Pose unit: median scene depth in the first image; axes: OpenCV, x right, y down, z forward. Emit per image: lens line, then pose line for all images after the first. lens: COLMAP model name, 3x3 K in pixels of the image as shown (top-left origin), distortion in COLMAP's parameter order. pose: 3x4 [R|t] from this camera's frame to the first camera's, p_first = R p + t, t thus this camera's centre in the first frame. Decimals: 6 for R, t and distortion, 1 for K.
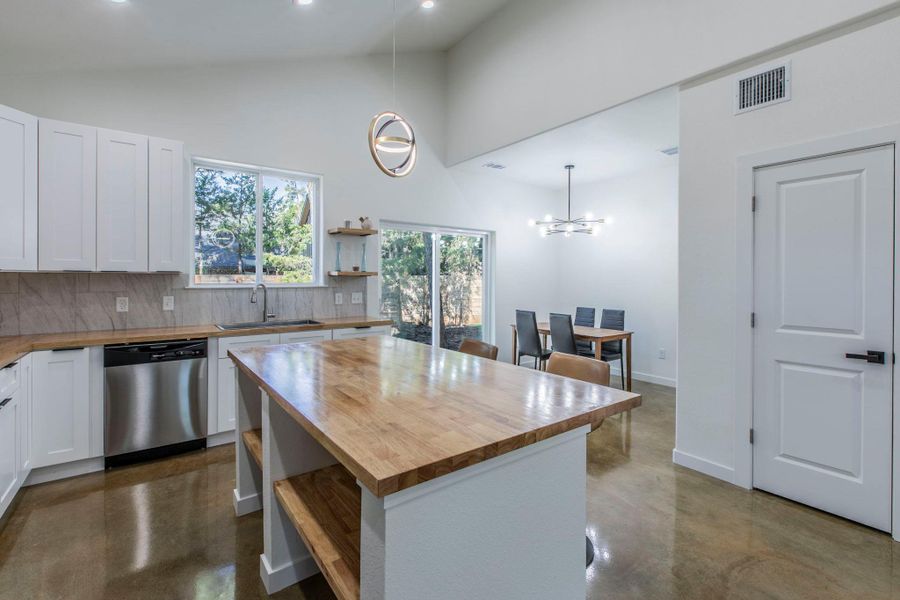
lens RADIAL K [[415.7, 0, 465.5], [0, 415.7, 282.0], [0, 0, 1]] dist [-0.002503, -0.000345]
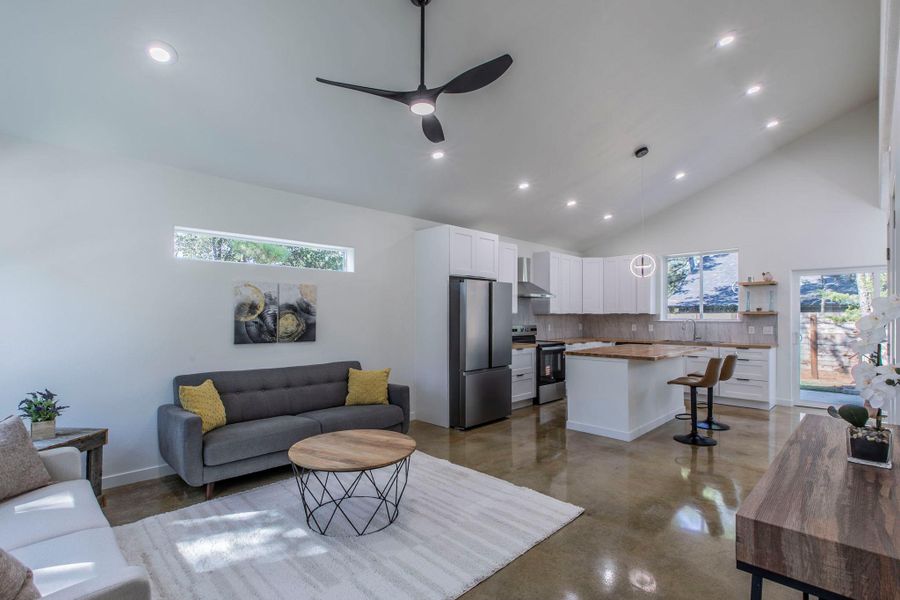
lens RADIAL K [[417.8, 0, 448.9], [0, 417.8, 324.1], [0, 0, 1]] dist [-0.000503, -0.000055]
pose [[0.120962, 0.018641, -0.992482, 1.239445], [-0.004812, 0.999823, 0.018192, -0.002955], [0.992645, 0.002575, 0.121031, -0.276537]]
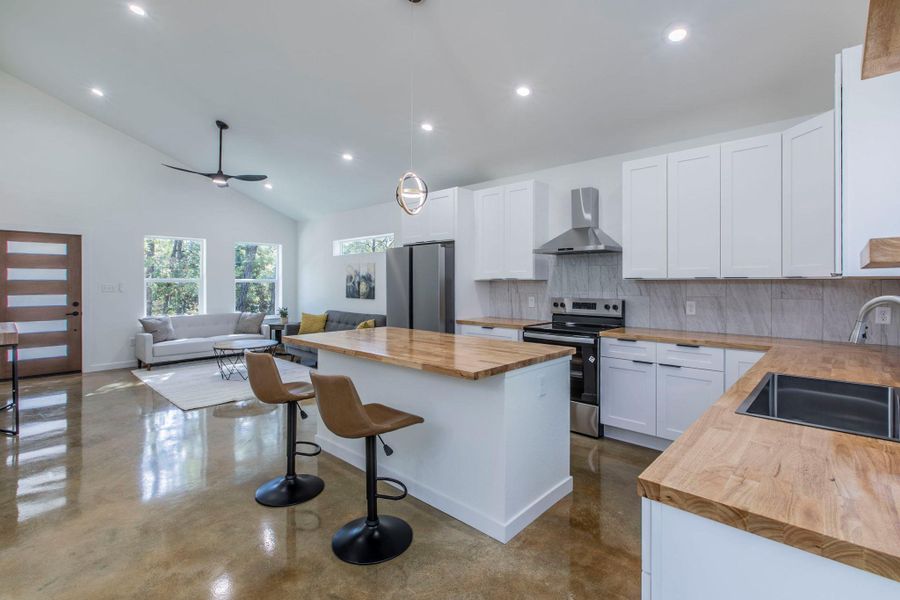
lens RADIAL K [[415.7, 0, 465.5], [0, 415.7, 282.0], [0, 0, 1]] dist [-0.002503, -0.000345]
pose [[-0.983371, -0.000924, -0.181606, -0.121178], [-0.001673, 0.999991, 0.003973, -0.014228], [0.181601, 0.004210, -0.983363, 1.444516]]
